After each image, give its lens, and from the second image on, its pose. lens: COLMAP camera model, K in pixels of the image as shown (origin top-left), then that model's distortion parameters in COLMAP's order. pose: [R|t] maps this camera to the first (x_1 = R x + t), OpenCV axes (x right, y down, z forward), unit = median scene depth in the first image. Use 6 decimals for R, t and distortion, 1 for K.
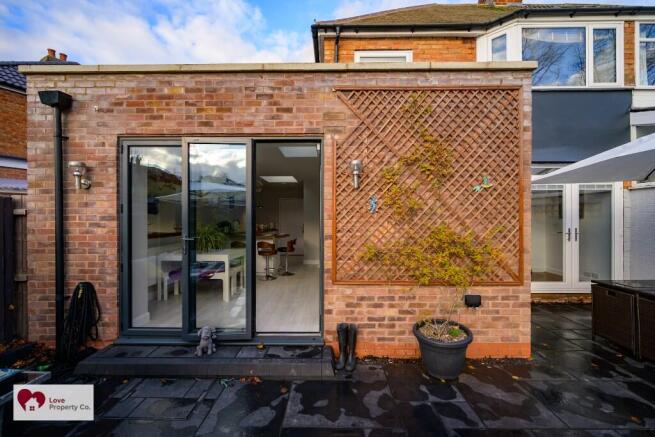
lens RADIAL K [[258.4, 0, 331.0], [0, 258.4, 214.9], [0, 0, 1]] dist [-0.001322, -0.000490]
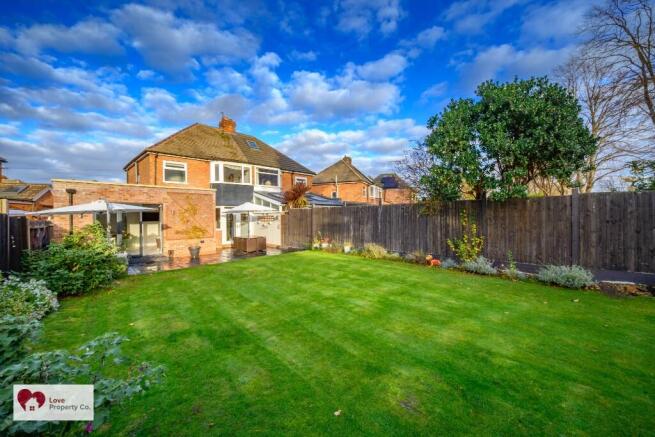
lens RADIAL K [[265.0, 0, 330.4], [0, 265.0, 216.0], [0, 0, 1]] dist [-0.001864, -0.000637]
pose [[0.696742, -0.007572, 0.717282, -0.834440], [0.010132, 0.999948, 0.000714, -0.065936], [-0.717250, 0.006770, 0.696783, -2.651109]]
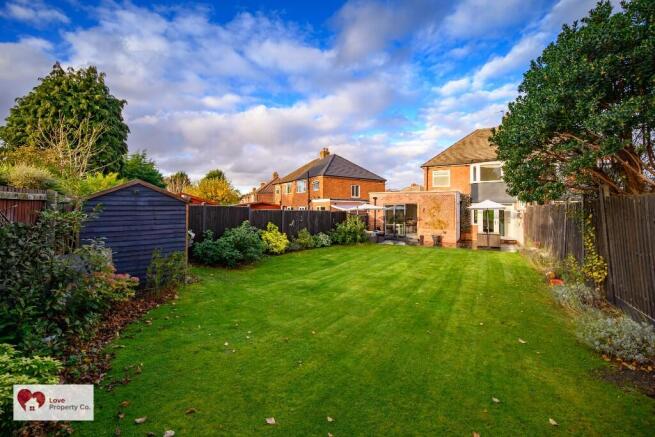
lens RADIAL K [[265.0, 0, 329.5], [0, 265.0, 208.7], [0, 0, 1]] dist [-0.001864, -0.000637]
pose [[0.867729, 0.005450, -0.497007, 0.875639], [-0.006768, 0.999977, -0.000850, -0.115636], [0.496991, 0.004102, 0.867746, -3.748121]]
